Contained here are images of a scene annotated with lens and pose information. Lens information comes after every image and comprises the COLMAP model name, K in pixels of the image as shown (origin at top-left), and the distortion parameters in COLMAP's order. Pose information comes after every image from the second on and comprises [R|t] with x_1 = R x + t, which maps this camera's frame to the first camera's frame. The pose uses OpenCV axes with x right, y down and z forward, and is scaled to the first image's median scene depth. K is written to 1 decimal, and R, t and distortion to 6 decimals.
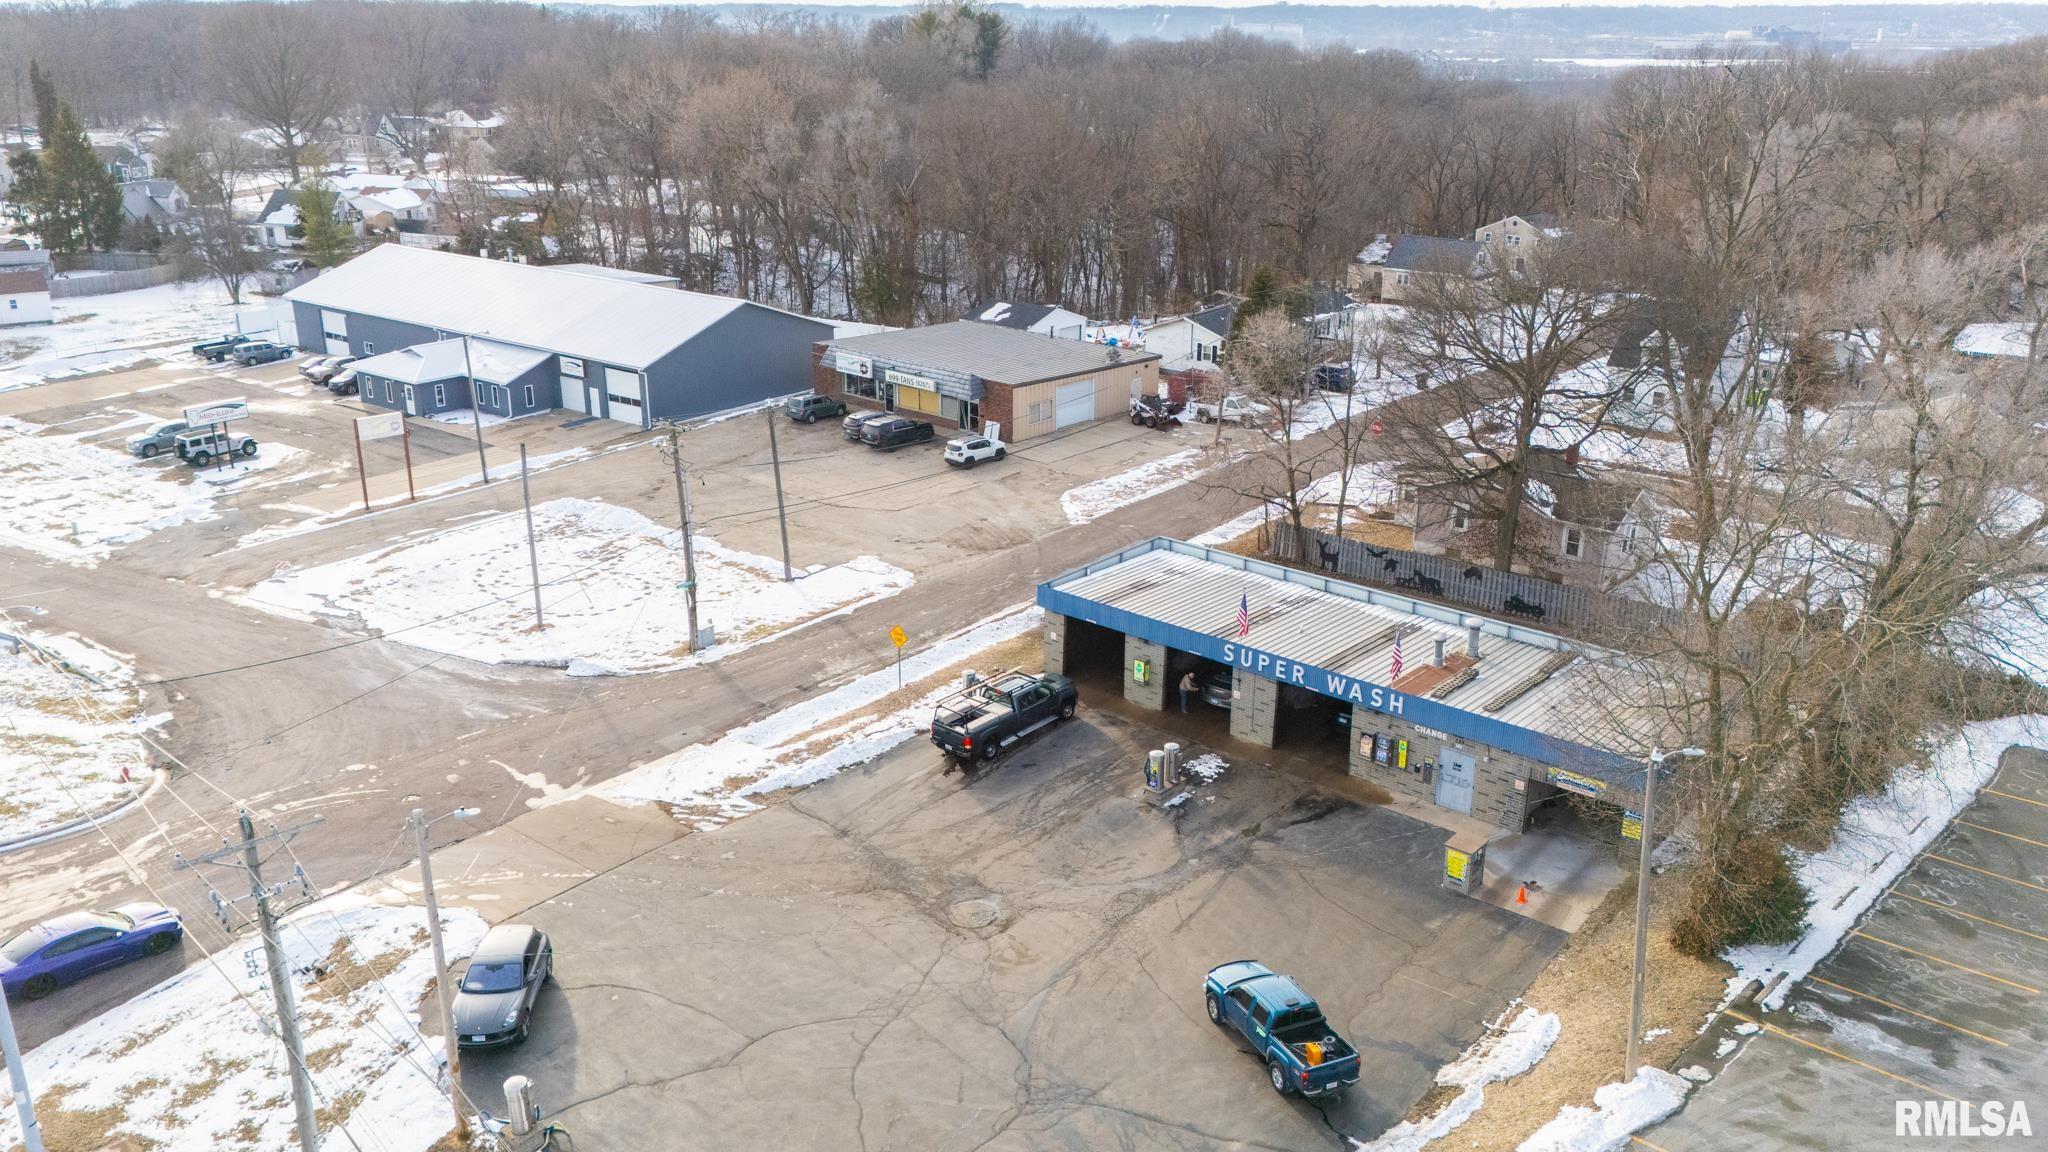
lens RADIAL K [[1557.6, 0, 1024.0], [0, 1557.6, 576.0], [0, 0, 1]] dist [0.109251, -0.119951]
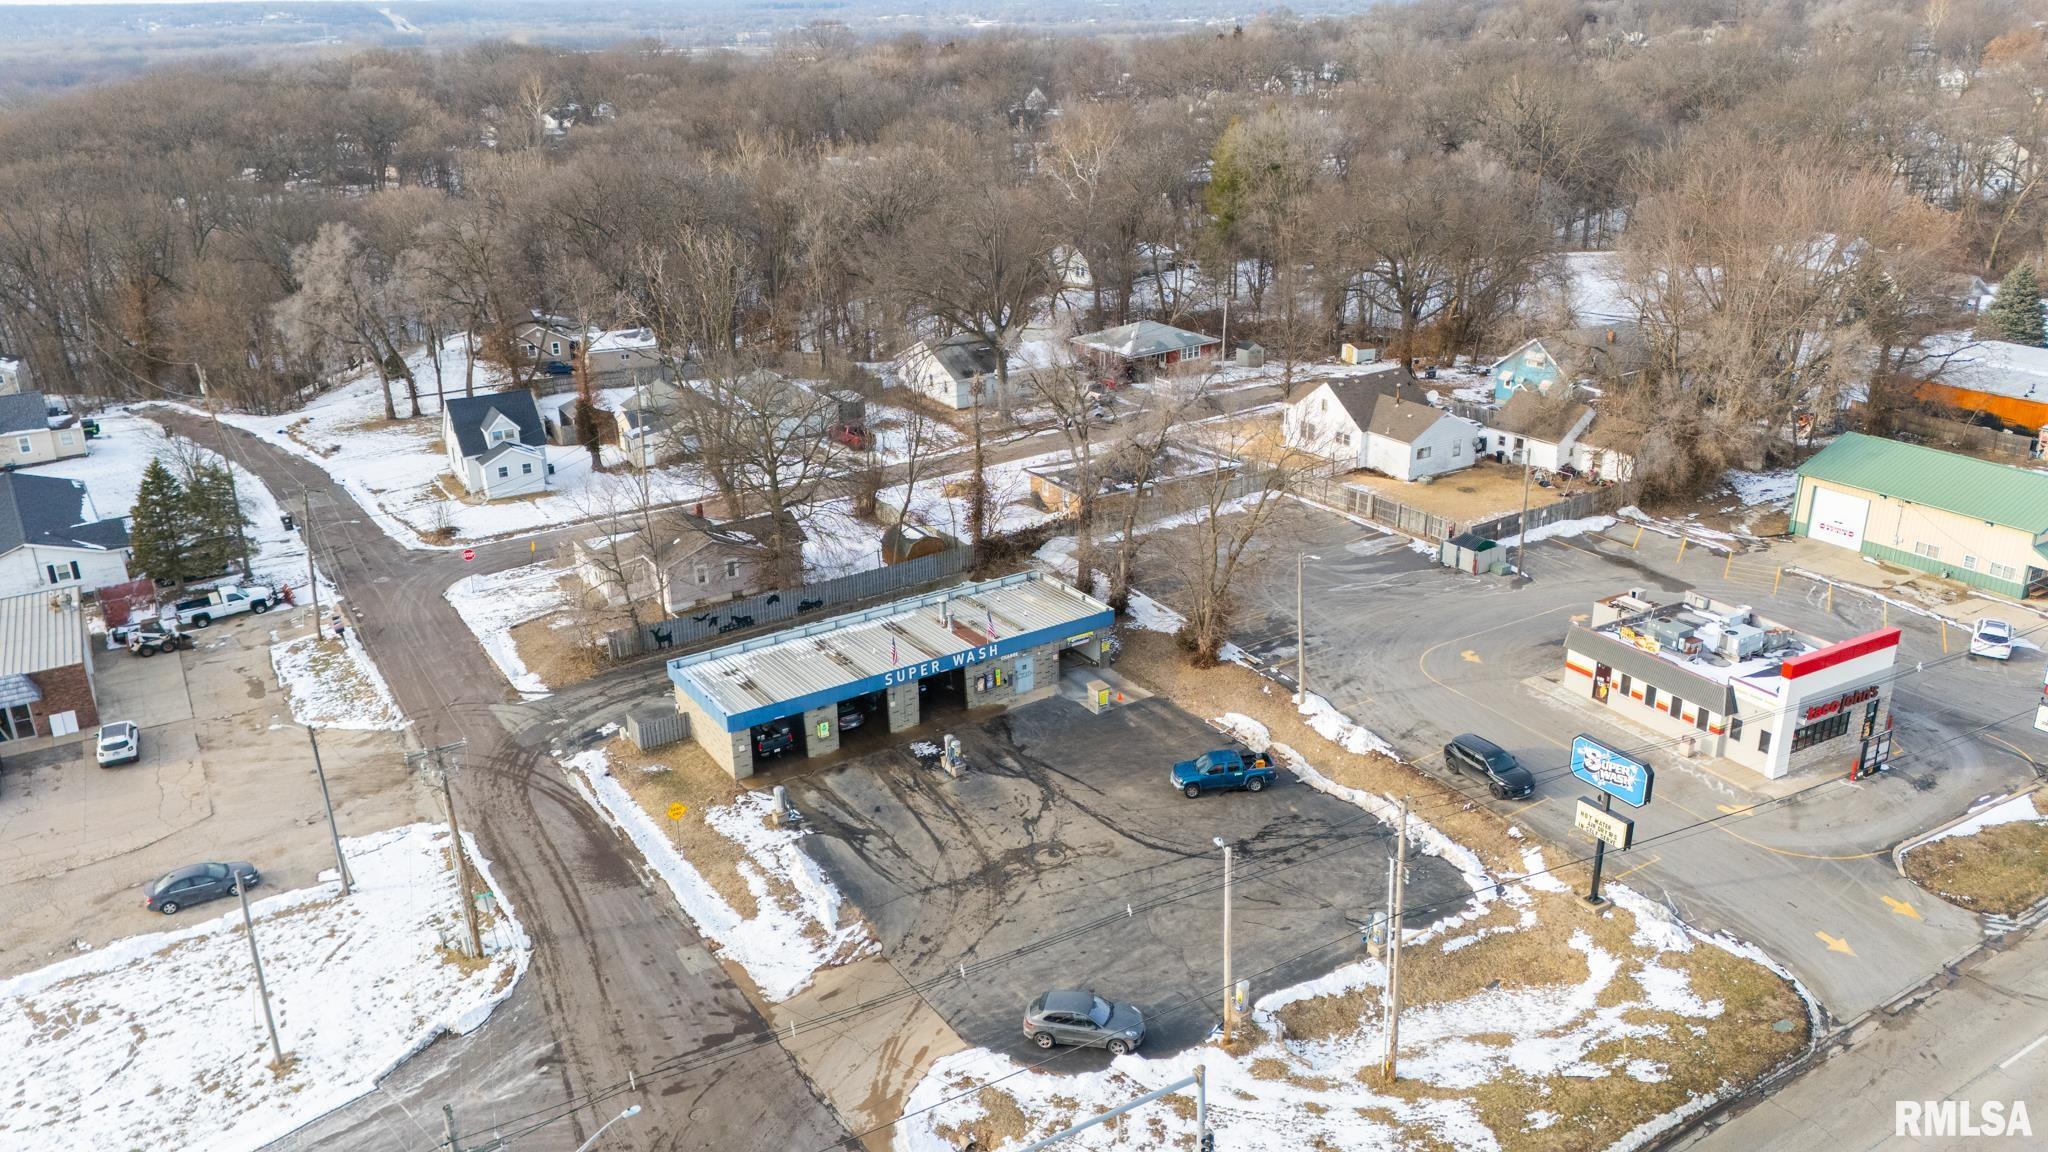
lens RADIAL K [[1501.0, 0, 1032.8], [0, 1501.0, 559.6], [0, 0, 1]] dist [0.110432, -0.130184]
pose [[0.274855, -0.344038, 0.897827, -0.978547], [0.339917, 0.908258, 0.243975, -0.324447], [-0.899395, 0.238129, 0.366584, 0.297111]]
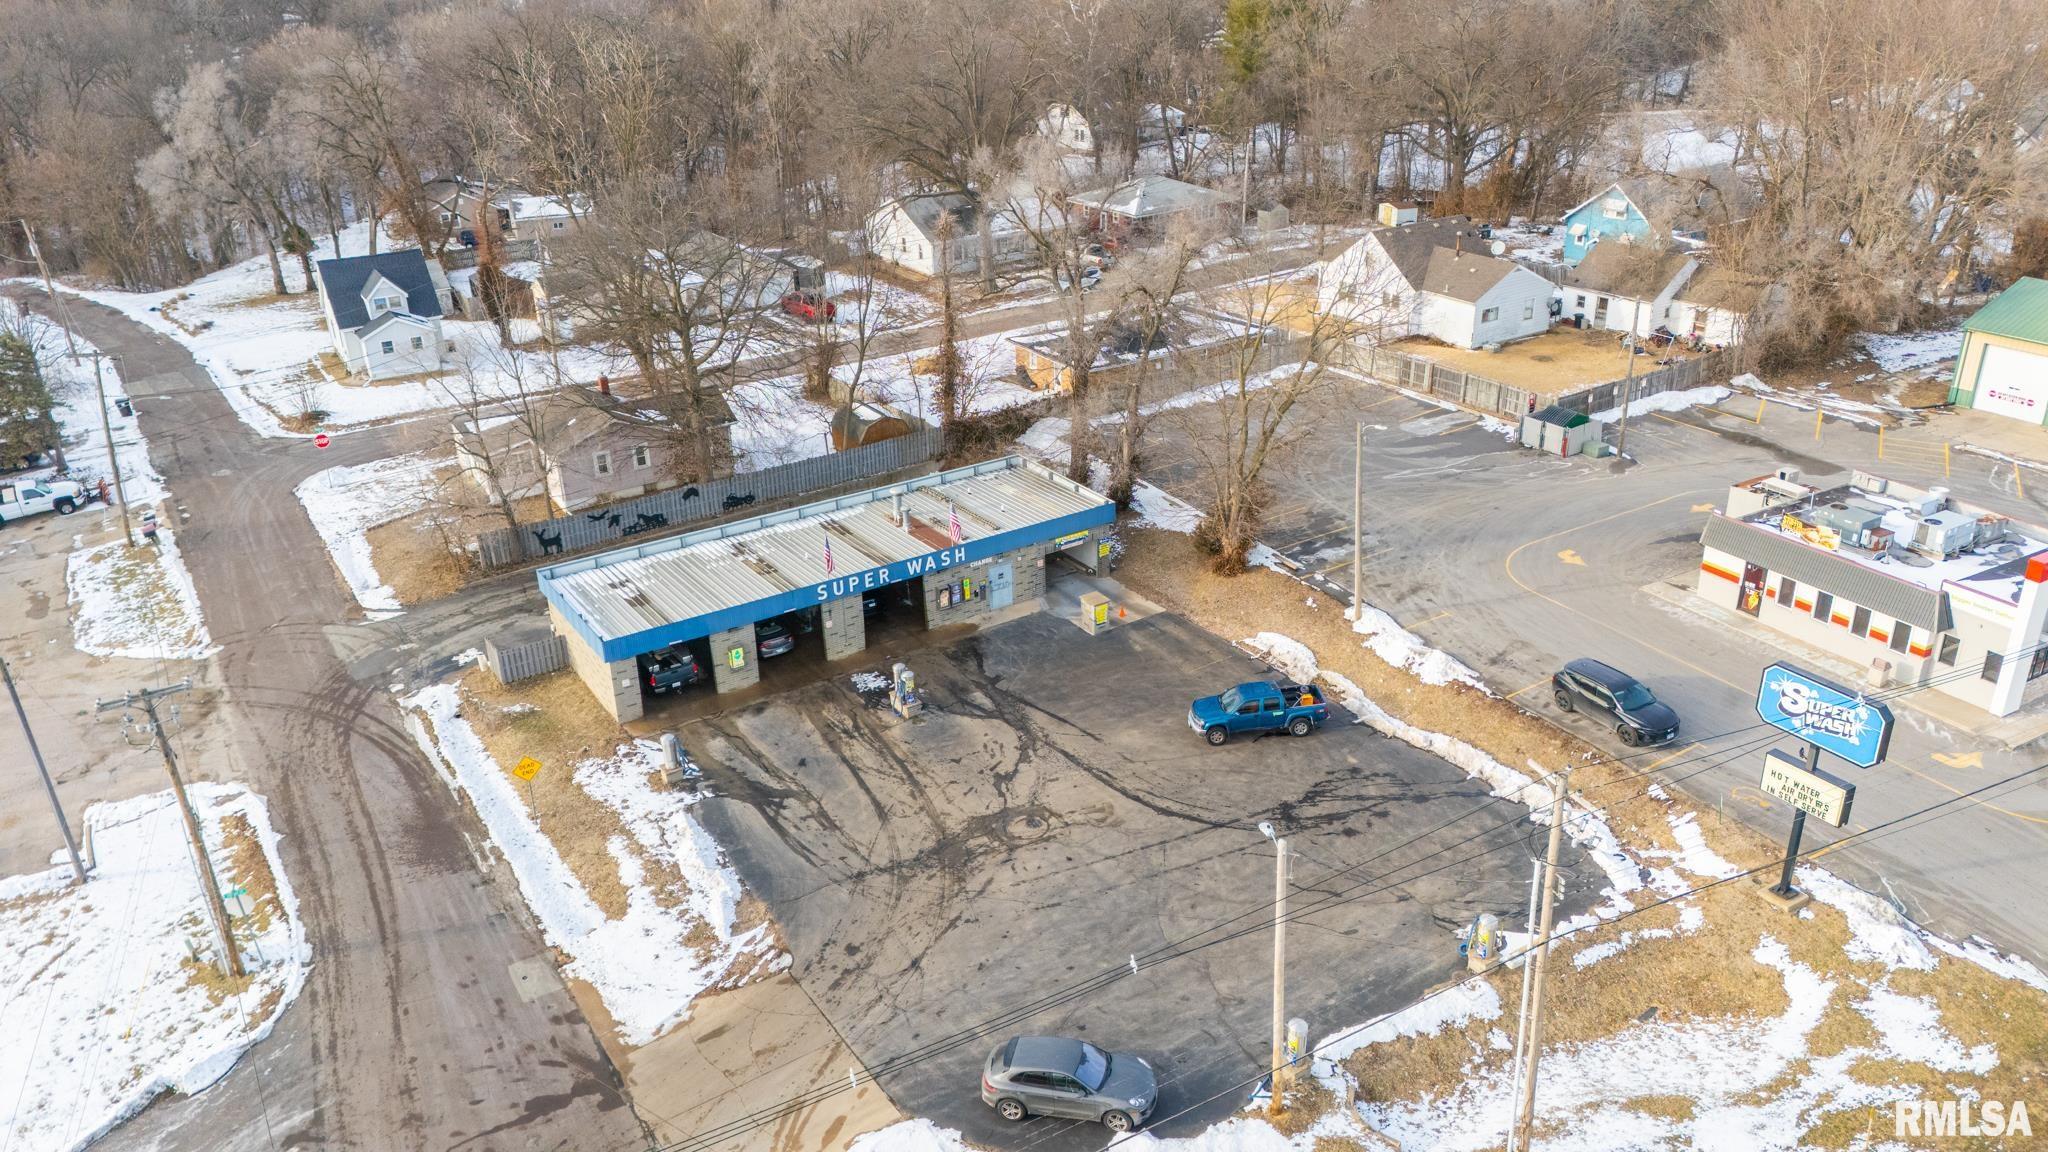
lens RADIAL K [[1501.0, 0, 1032.8], [0, 1501.0, 559.6], [0, 0, 1]] dist [0.110432, -0.130184]
pose [[0.276248, -0.397685, 0.874948, -0.711782], [0.346695, 0.890312, 0.295206, -0.222361], [-0.896376, 0.221790, 0.383822, 0.394529]]
